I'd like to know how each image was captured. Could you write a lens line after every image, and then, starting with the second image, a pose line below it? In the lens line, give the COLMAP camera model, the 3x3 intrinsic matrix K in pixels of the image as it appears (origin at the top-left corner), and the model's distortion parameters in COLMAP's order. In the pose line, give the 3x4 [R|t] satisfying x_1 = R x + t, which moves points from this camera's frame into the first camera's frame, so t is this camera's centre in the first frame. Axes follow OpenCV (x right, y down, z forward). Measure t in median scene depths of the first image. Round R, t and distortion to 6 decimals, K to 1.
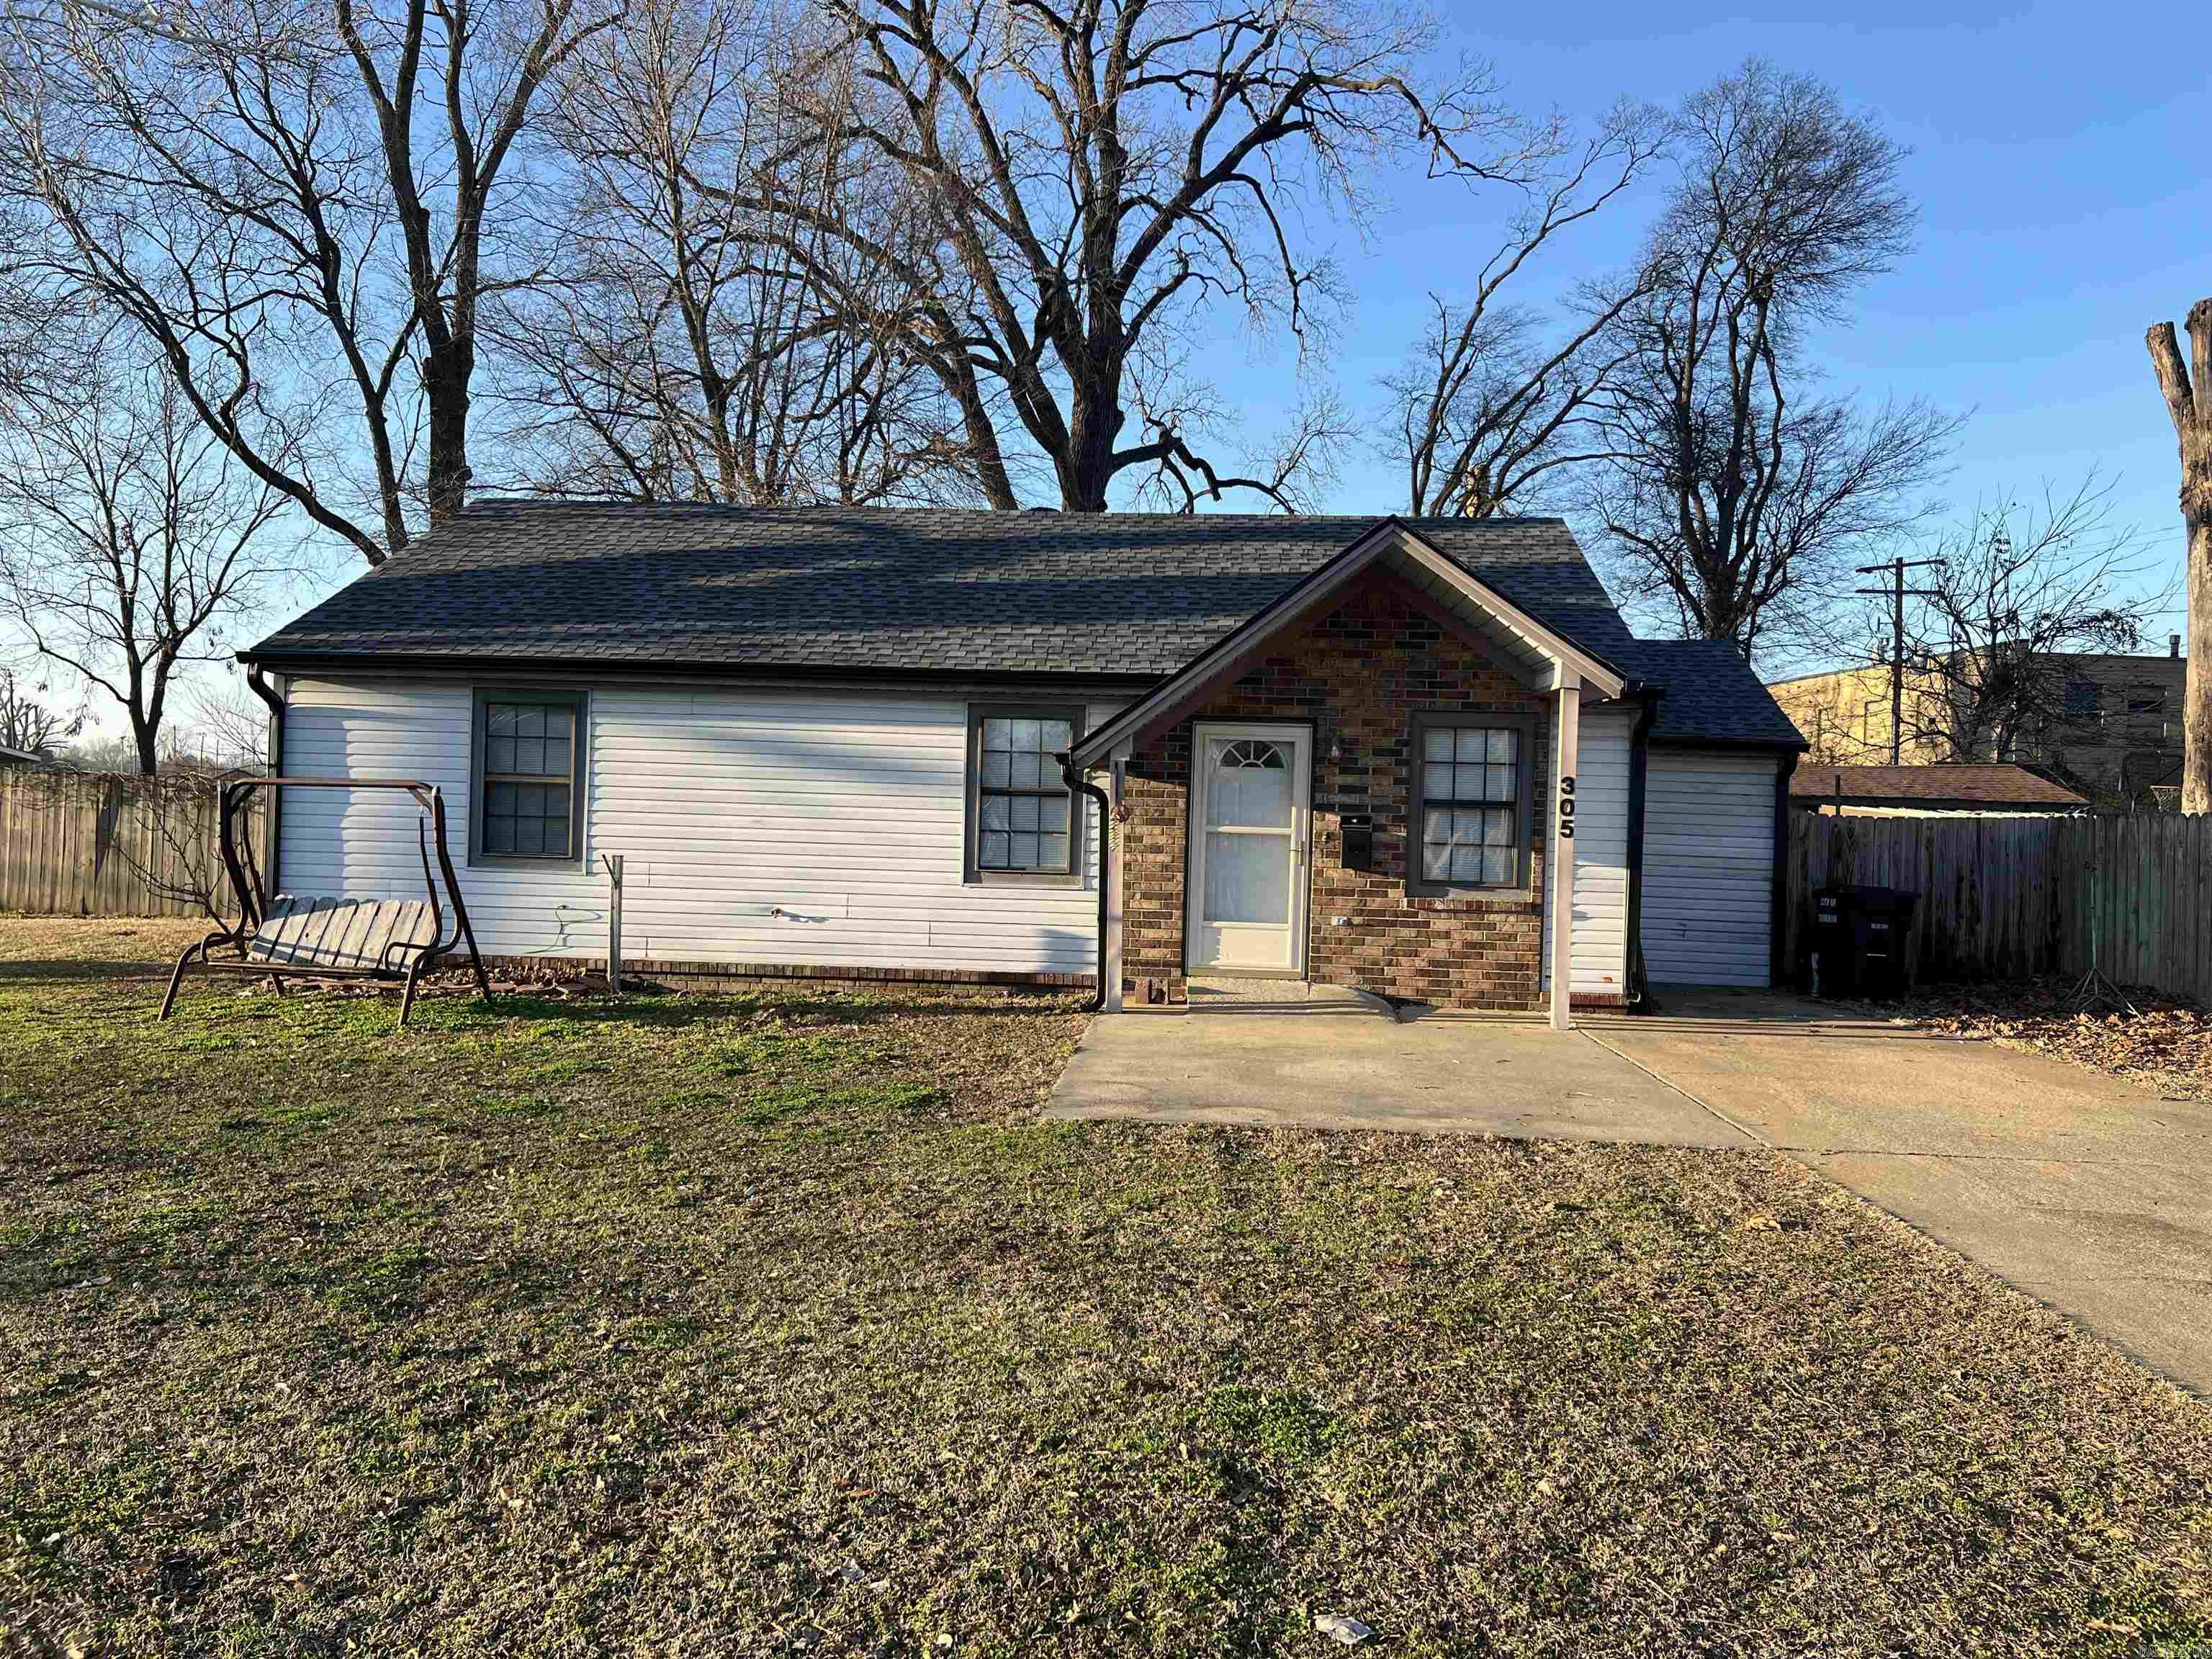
lens RADIAL K [[1674.0, 0, 1106.0], [0, 1674.0, 829.5], [0, 0, 1]] dist [0.094920, -0.123495]
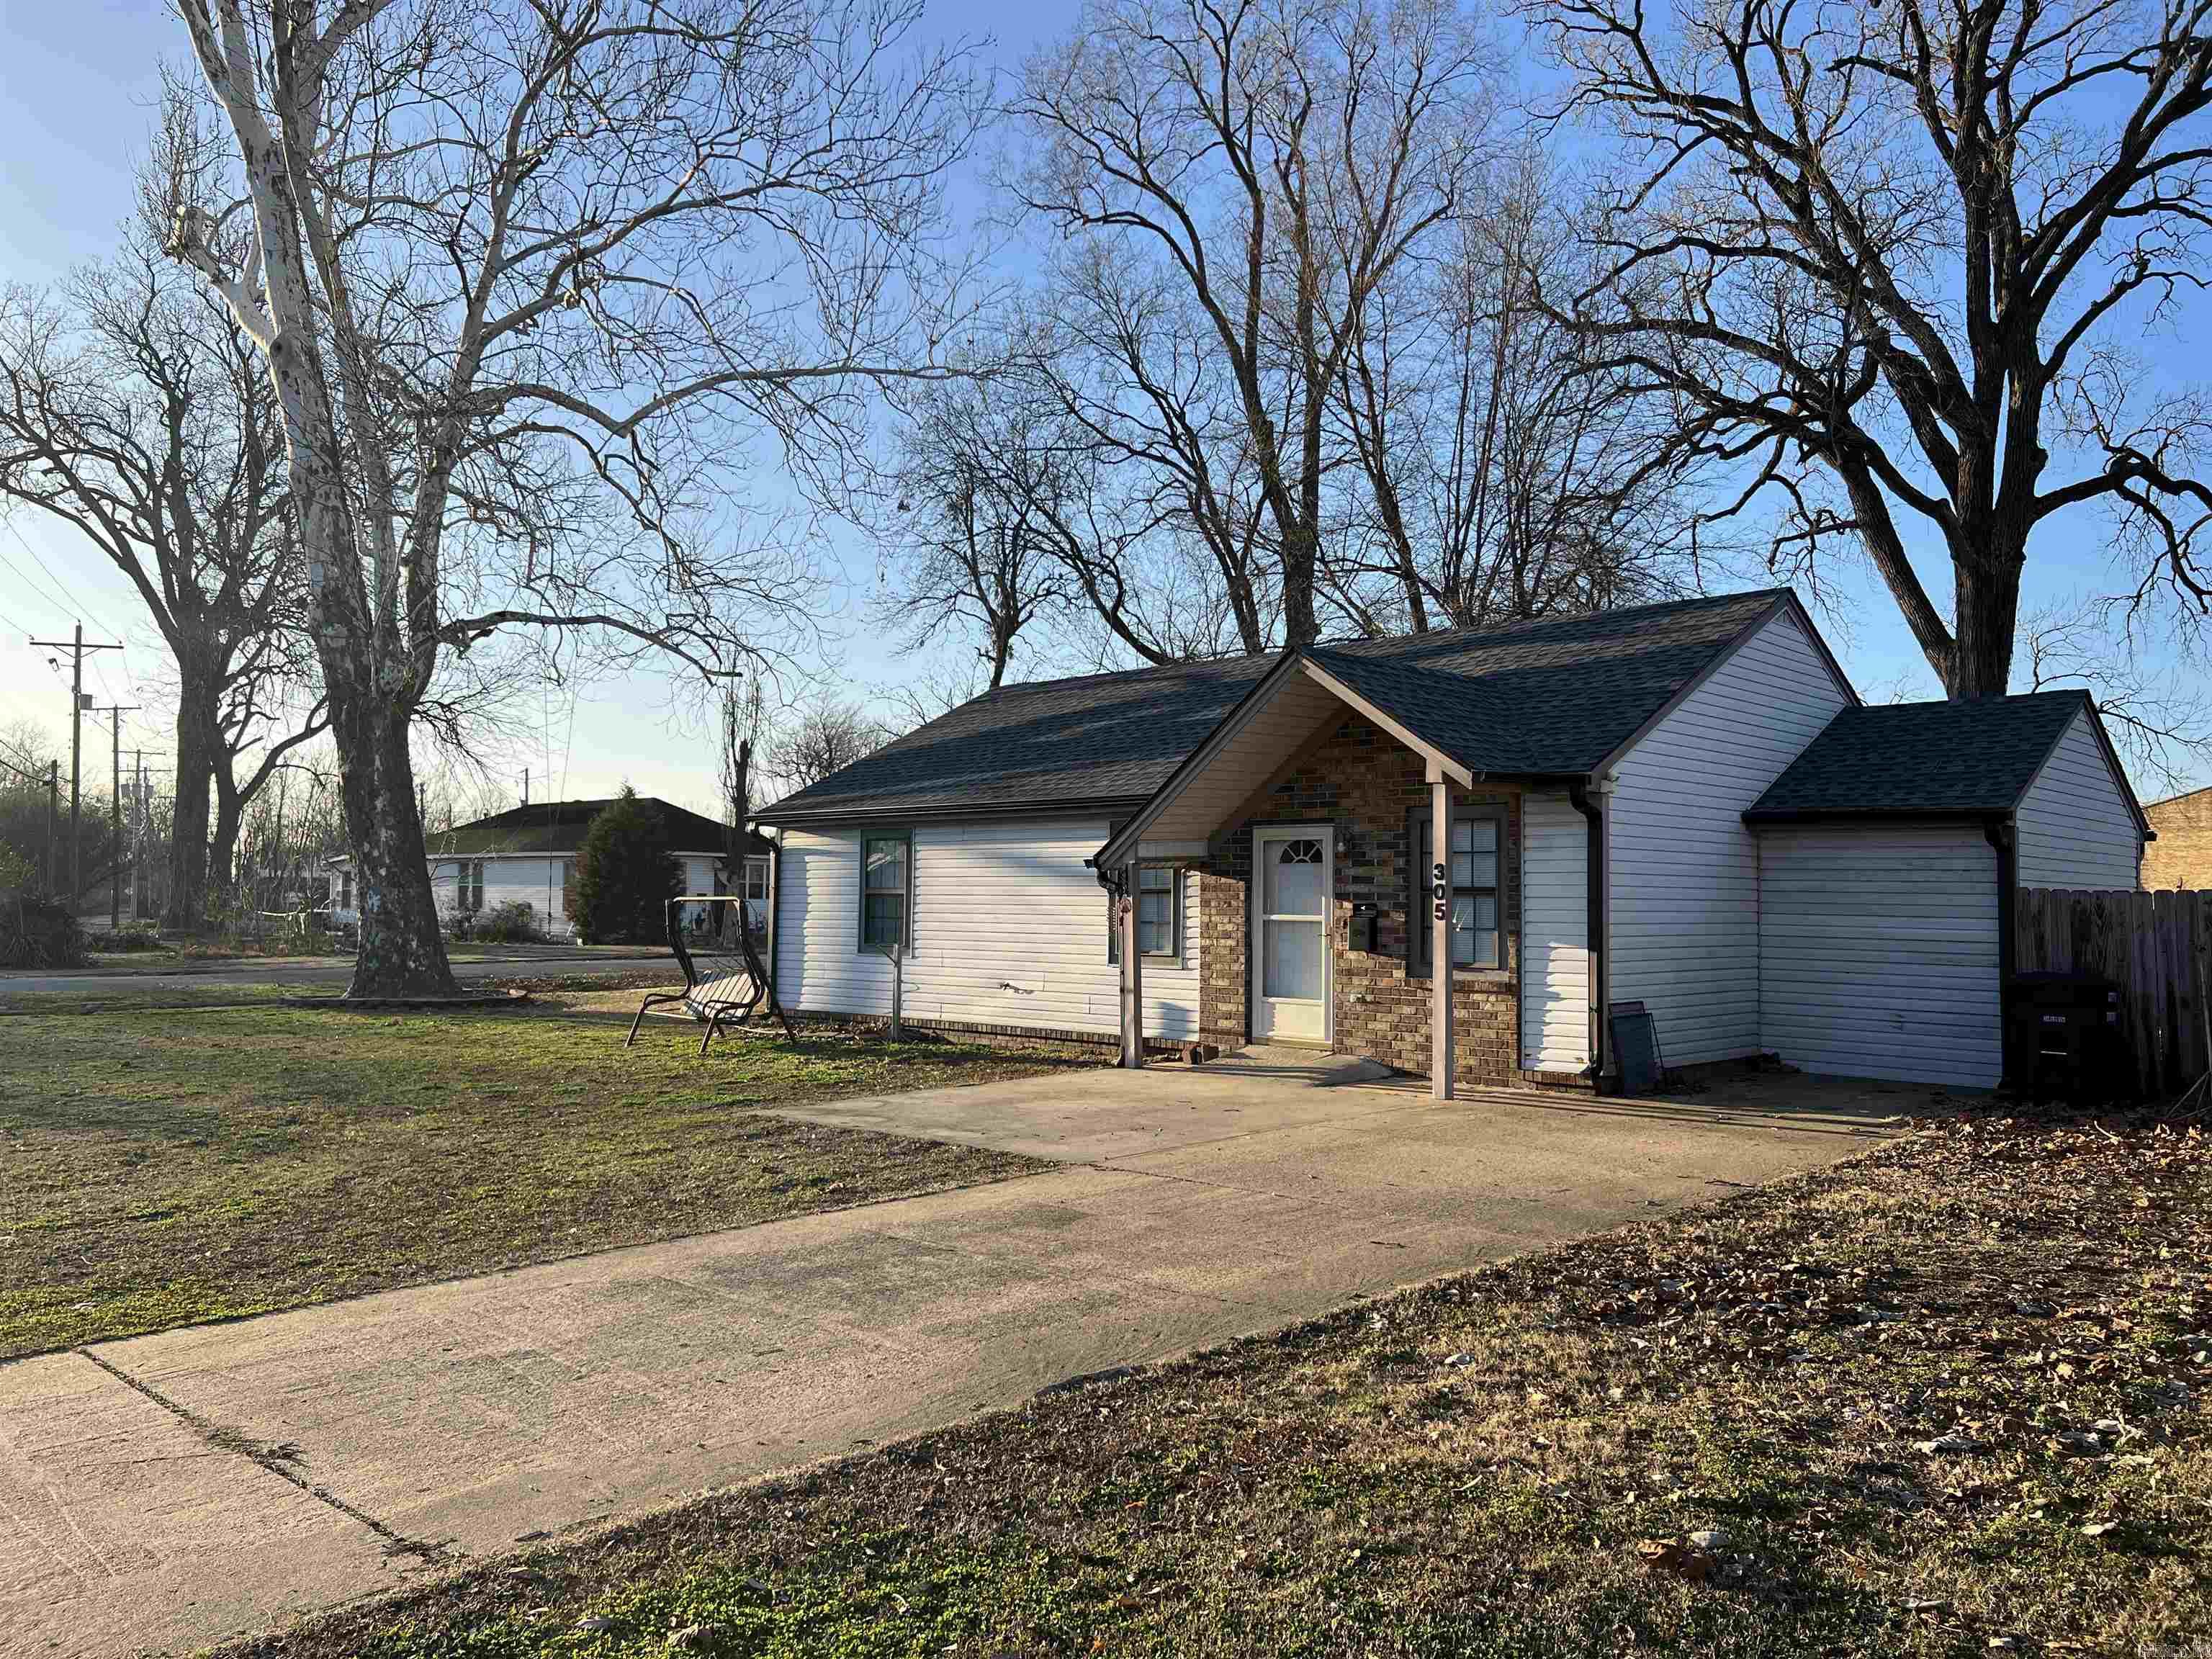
lens RADIAL K [[1674.0, 0, 1106.0], [0, 1674.0, 829.5], [0, 0, 1]] dist [0.094920, -0.123495]
pose [[0.758109, -0.051639, -0.650080, 0.739810], [0.011939, 0.997792, -0.065336, 0.013508], [0.652018, 0.041770, 0.757052, 0.041977]]
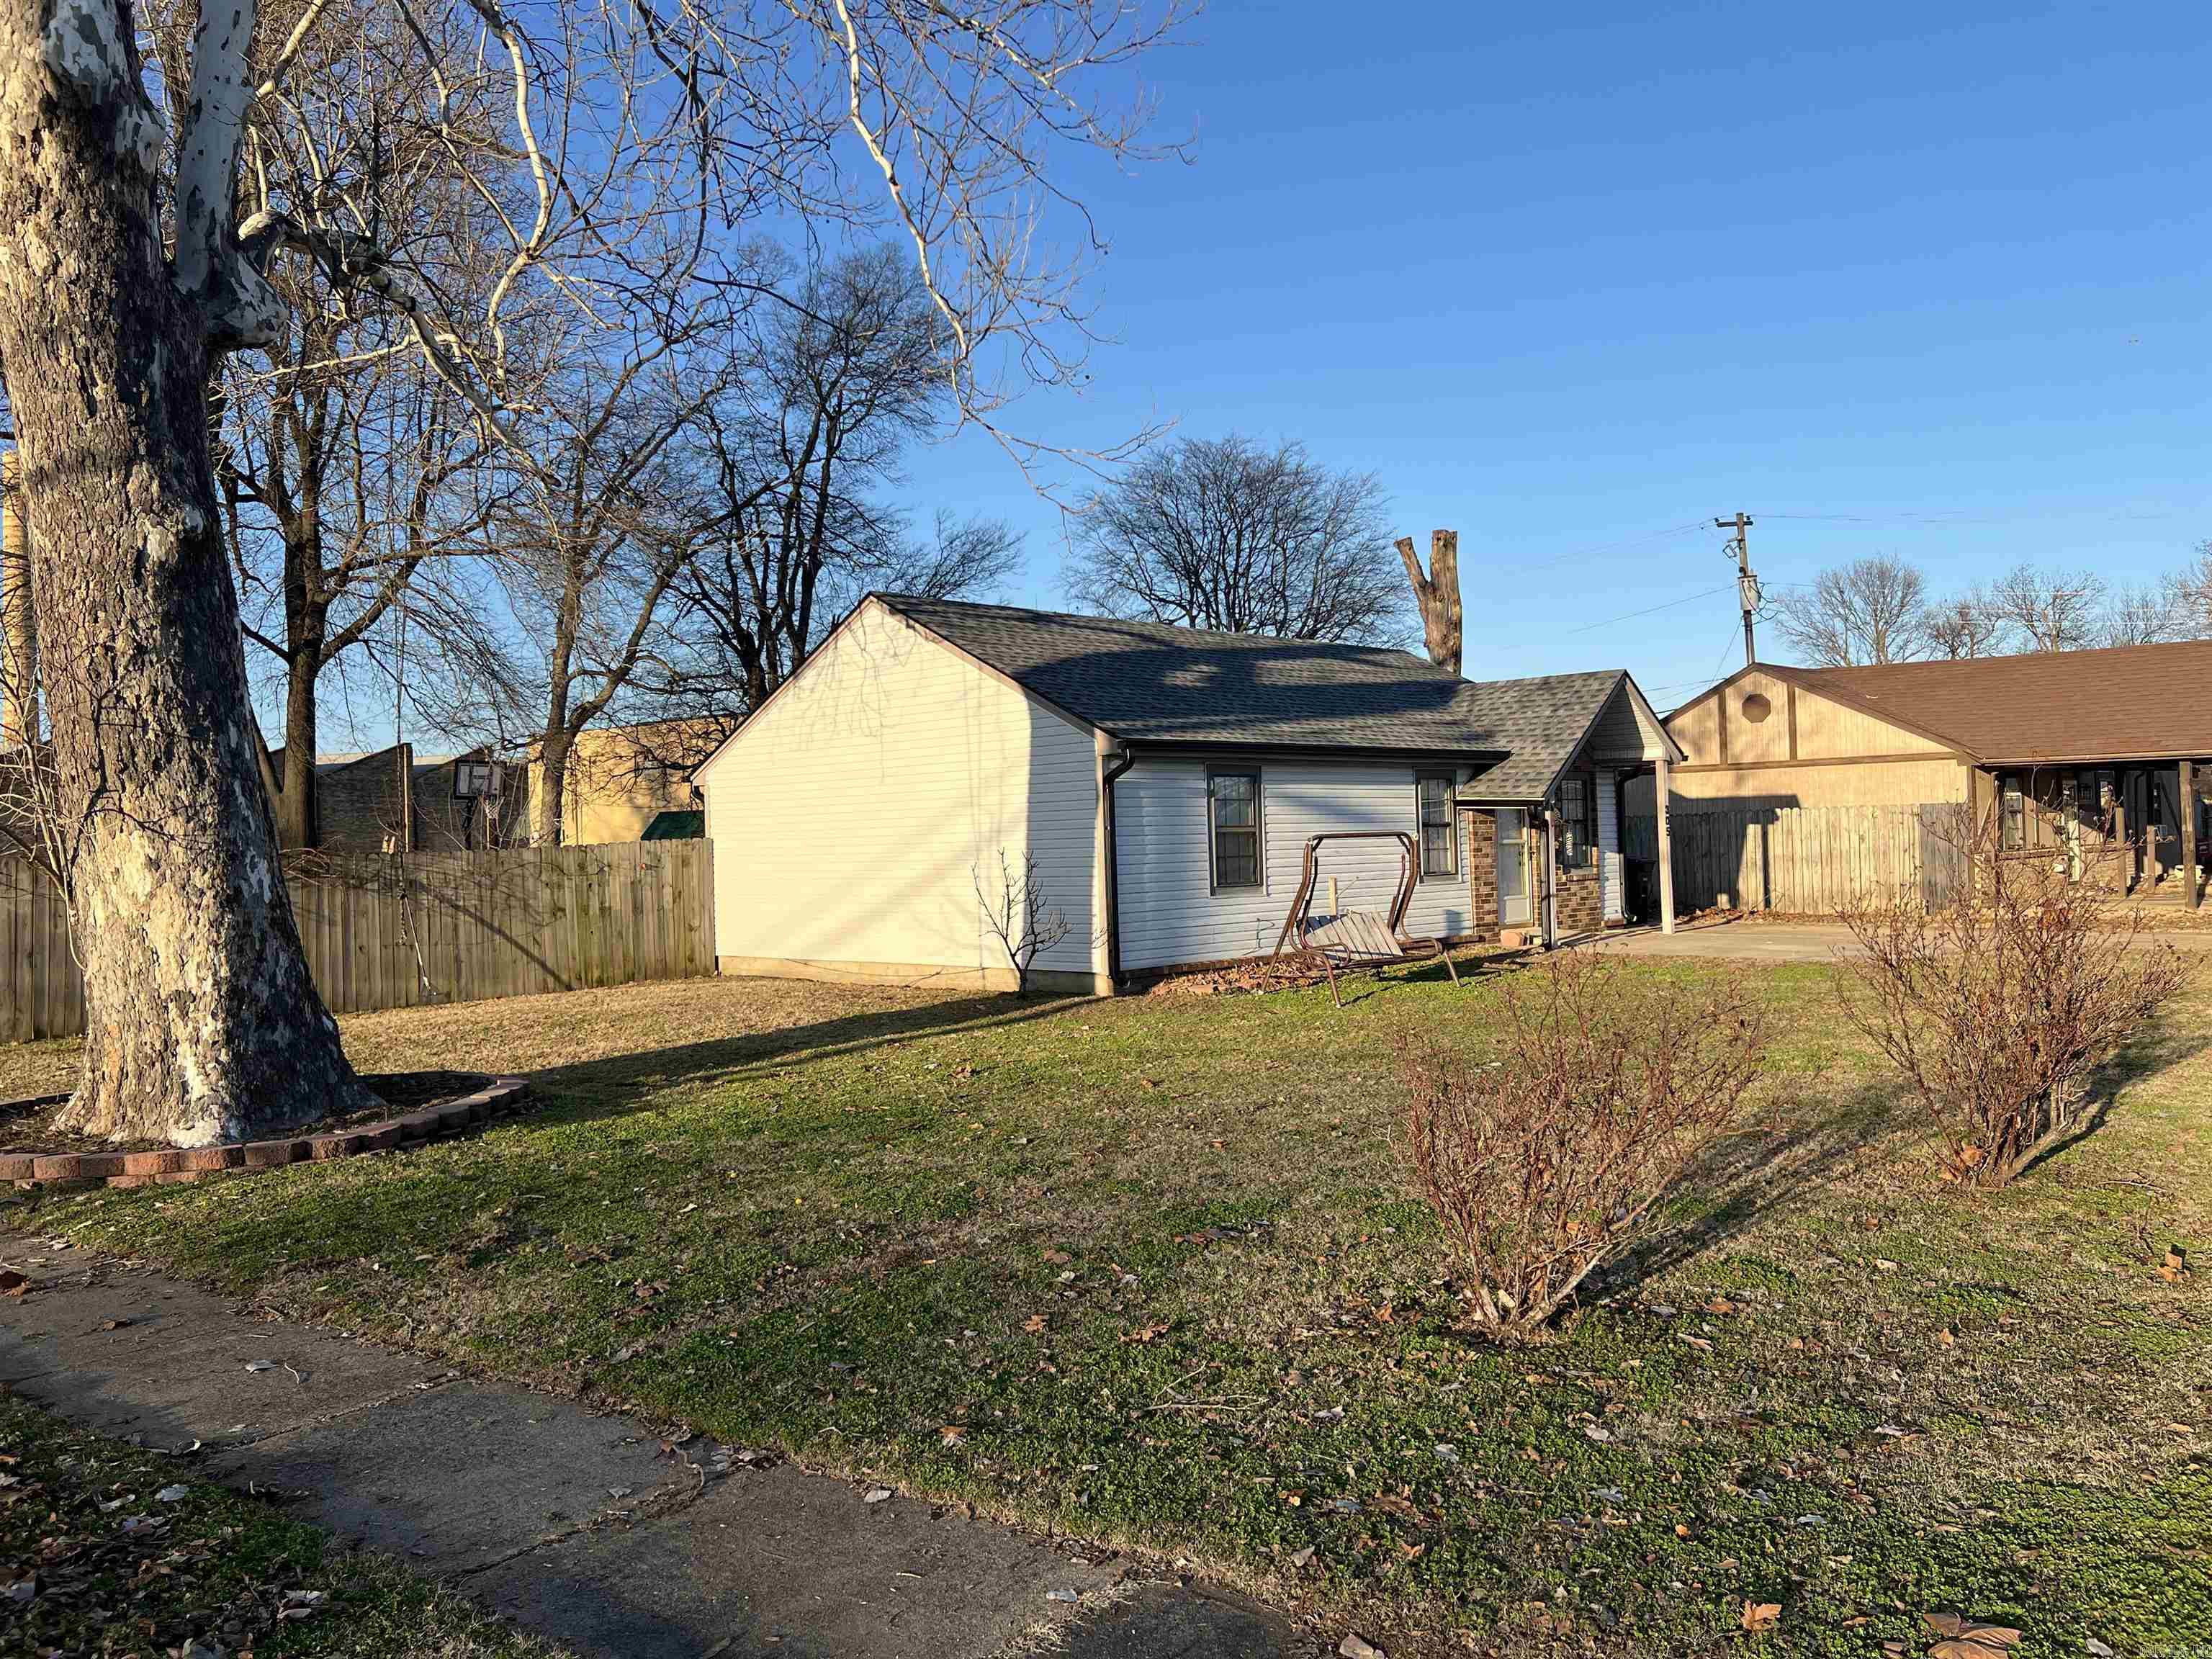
lens RADIAL K [[1674.0, 0, 1106.0], [0, 1674.0, 829.5], [0, 0, 1]] dist [0.094920, -0.123495]
pose [[0.658286, -0.045405, 0.751397, -1.456981], [0.057881, 0.998277, 0.009614, -0.050892], [-0.750539, 0.037163, 0.659780, 0.187590]]
